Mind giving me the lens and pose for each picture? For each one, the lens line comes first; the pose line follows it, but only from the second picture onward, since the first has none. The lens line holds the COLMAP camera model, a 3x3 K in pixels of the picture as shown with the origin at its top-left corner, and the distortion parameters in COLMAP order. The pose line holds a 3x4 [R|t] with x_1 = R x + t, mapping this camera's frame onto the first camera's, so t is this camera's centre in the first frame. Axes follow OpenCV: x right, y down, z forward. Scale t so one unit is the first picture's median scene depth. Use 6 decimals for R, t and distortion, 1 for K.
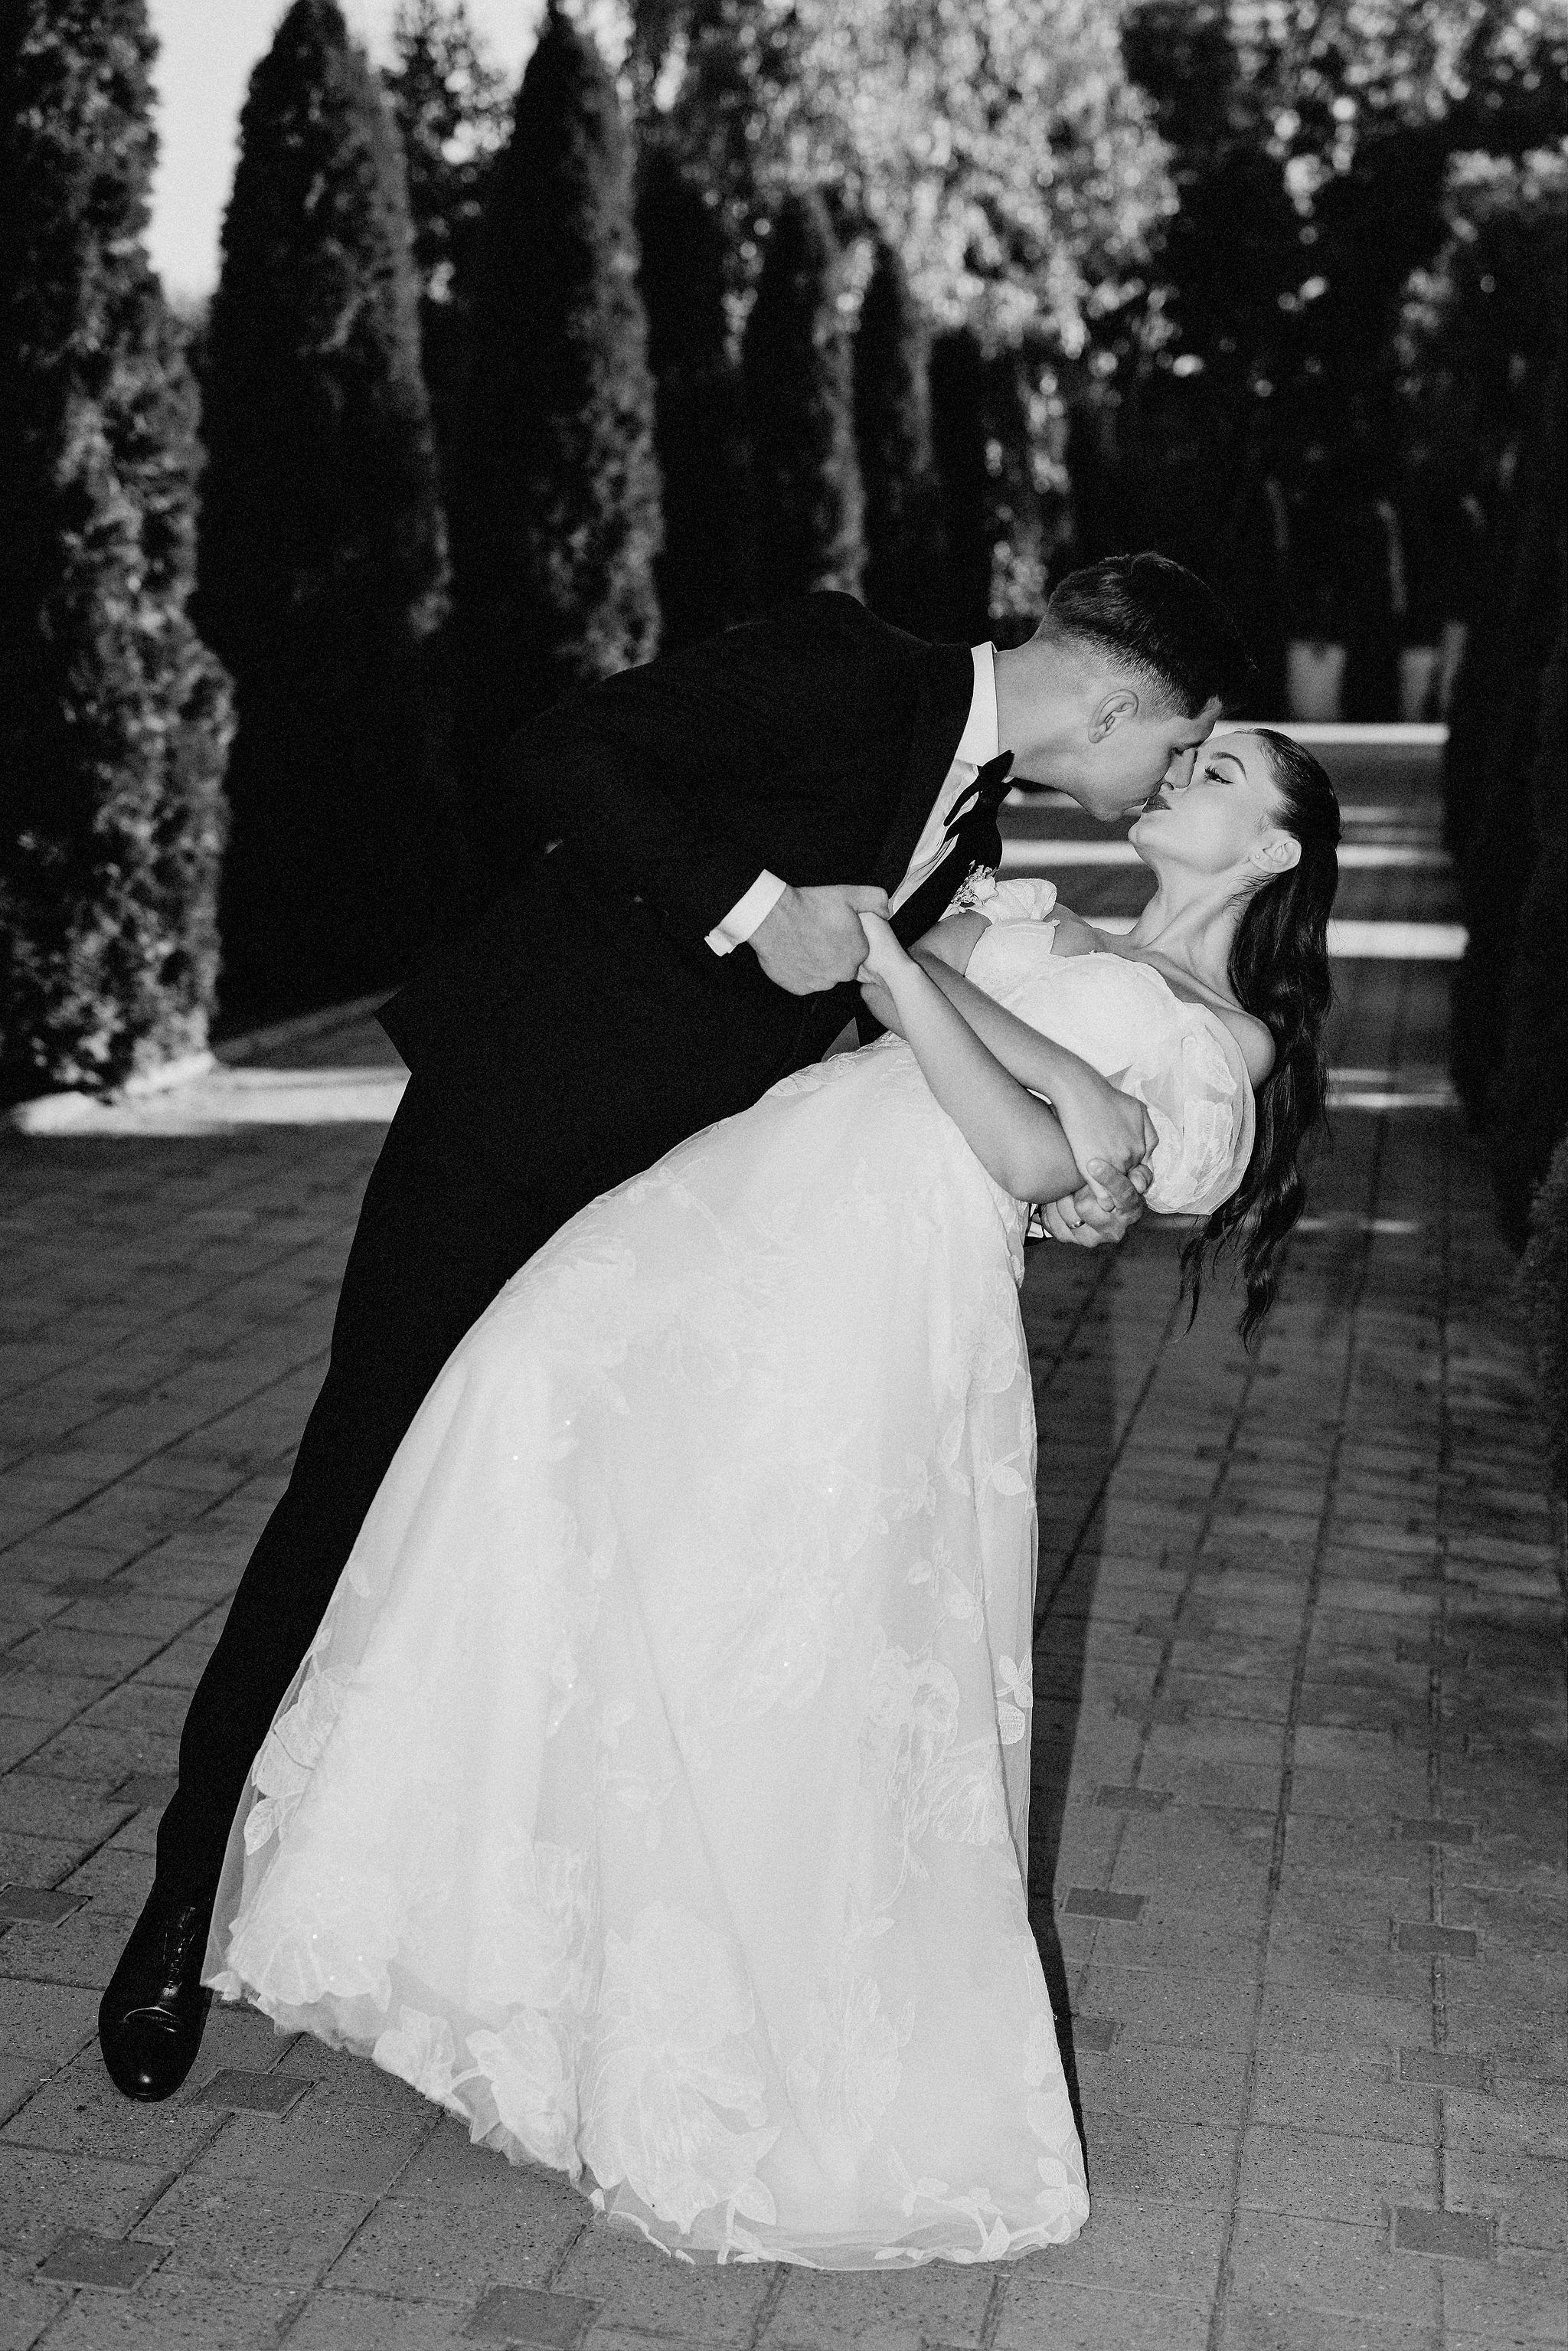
lens RADIAL K [[3262.0, 0, 784.0], [0, 3262.0, 1175.5], [0, 0, 1]] dist [-0.005246, 0.009730]
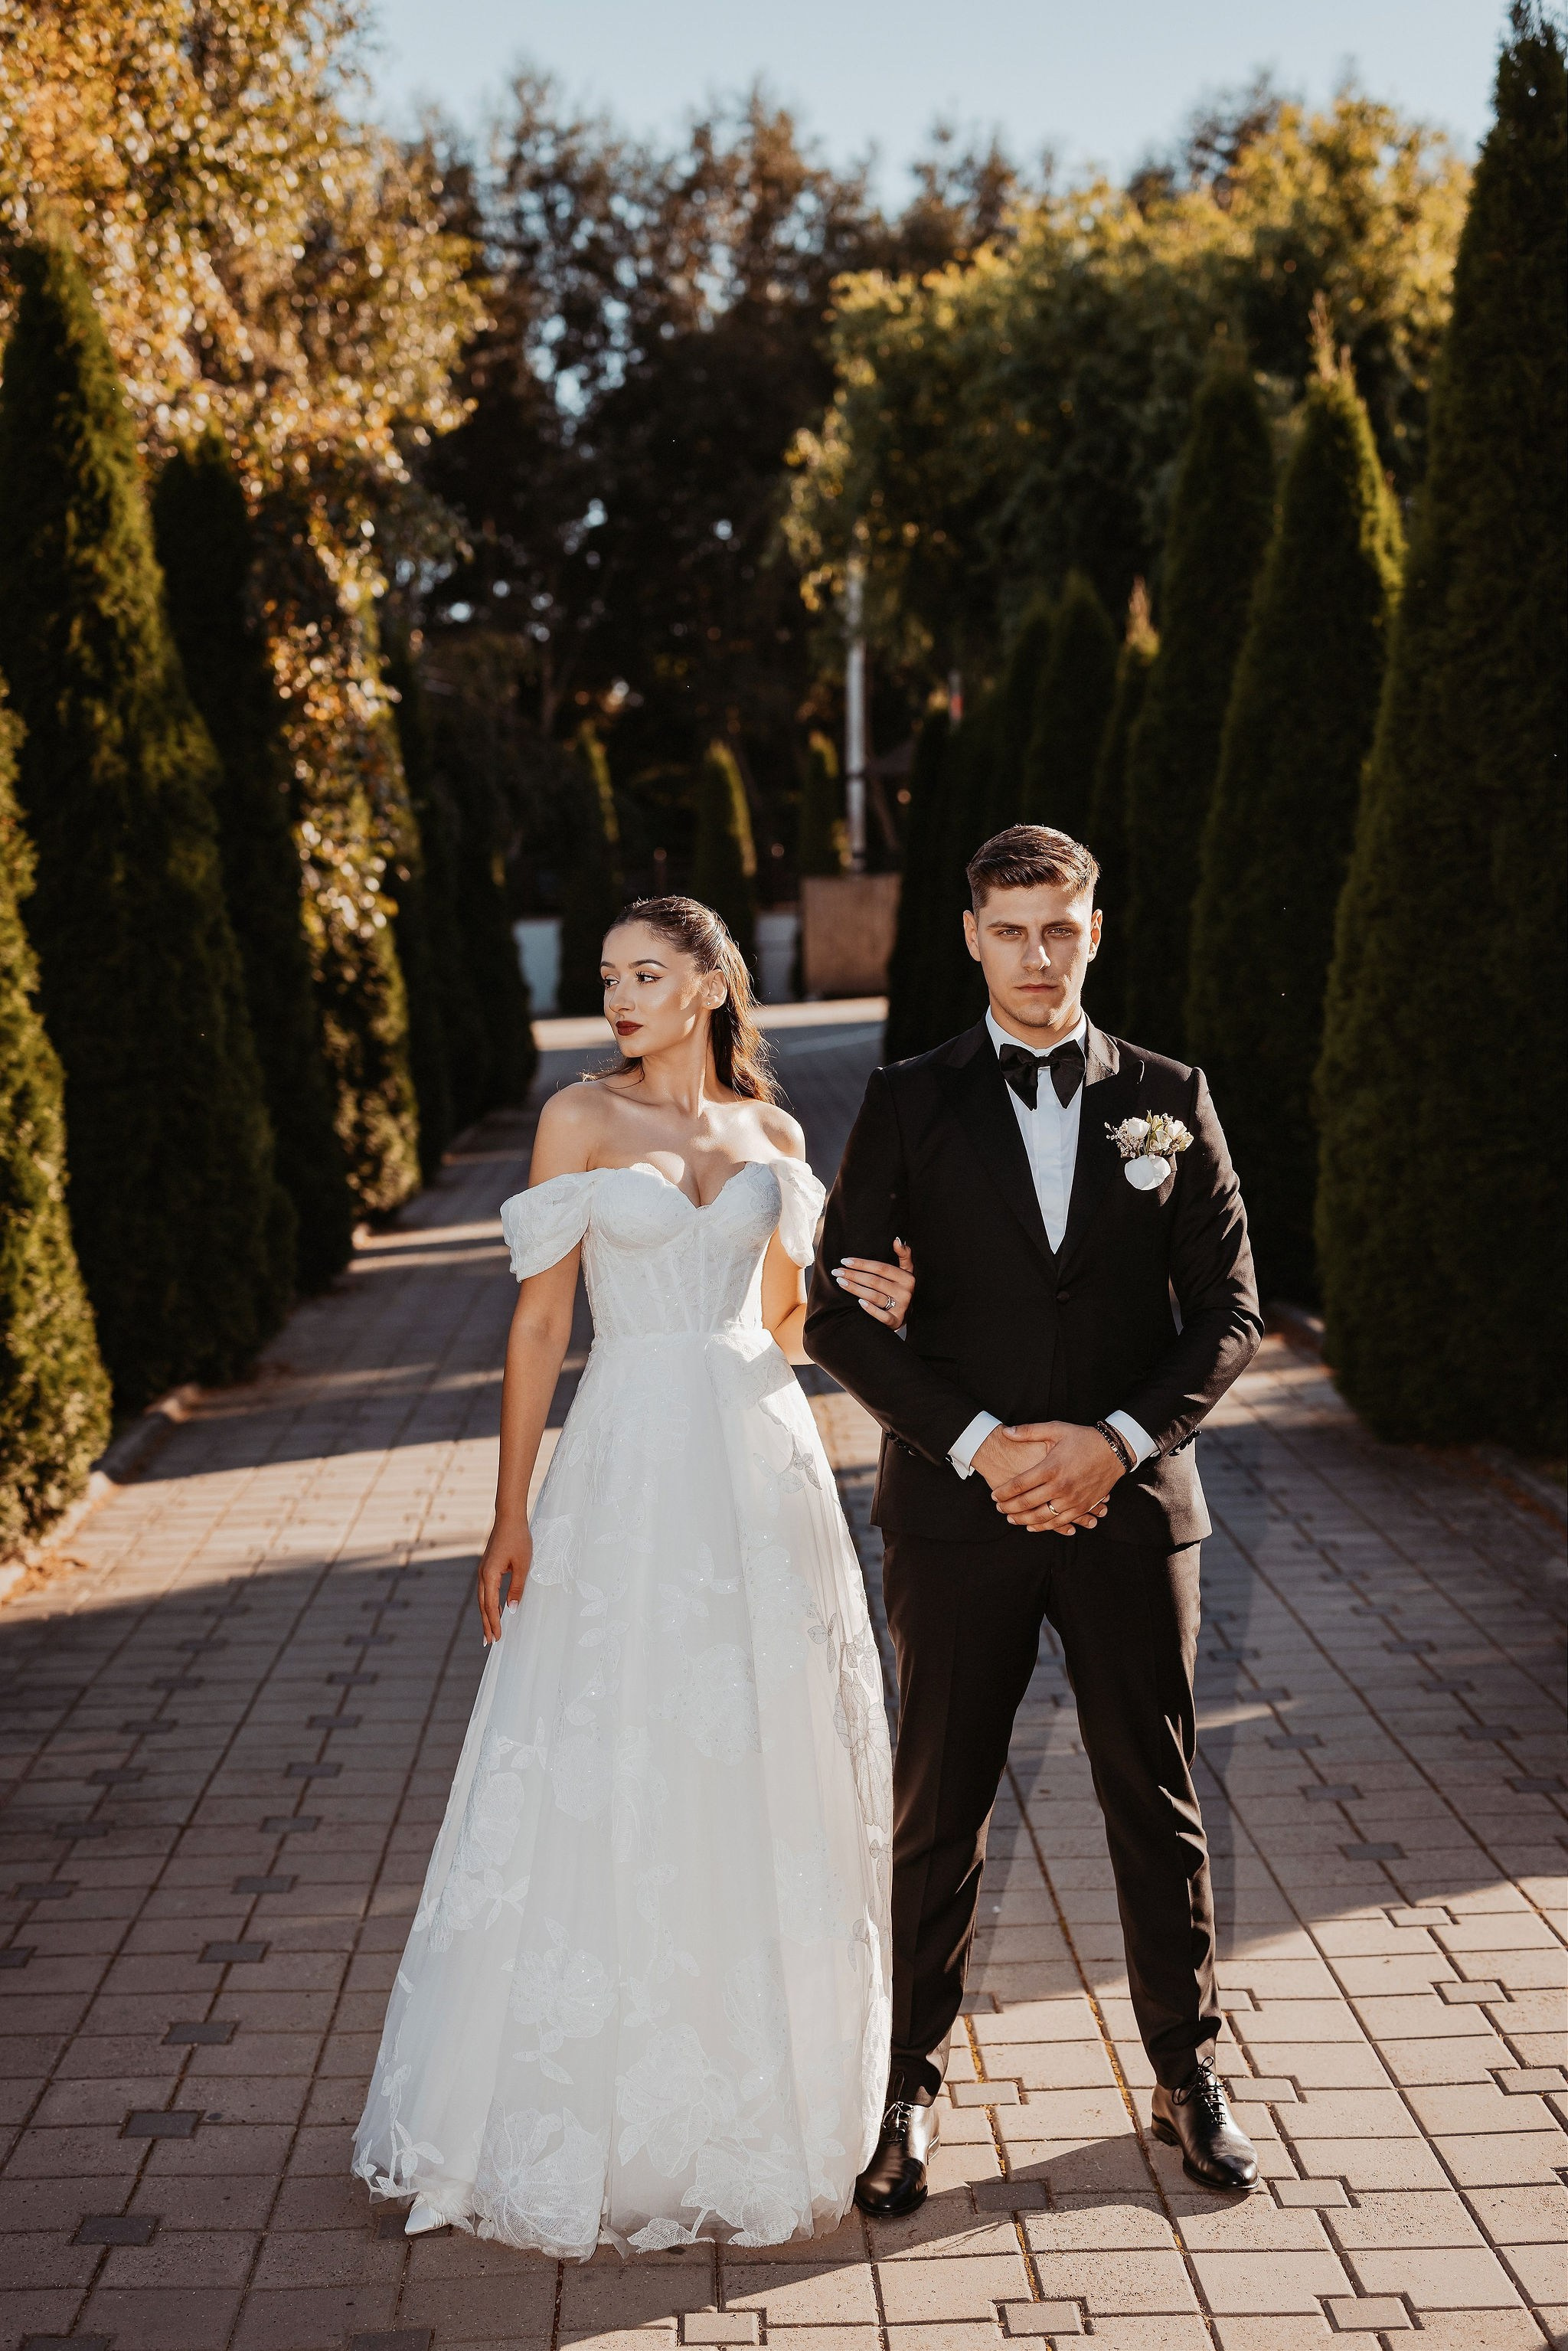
lens RADIAL K [[3262.0, 0, 784.0], [0, 3262.0, 1175.5], [0, 0, 1]] dist [-0.005246, 0.009730]
pose [[0.972627, -0.090691, 0.213944, 0.007973], [0.107856, 0.991703, -0.069950, -0.033931], [-0.205825, 0.091110, 0.974338, 0.177005]]
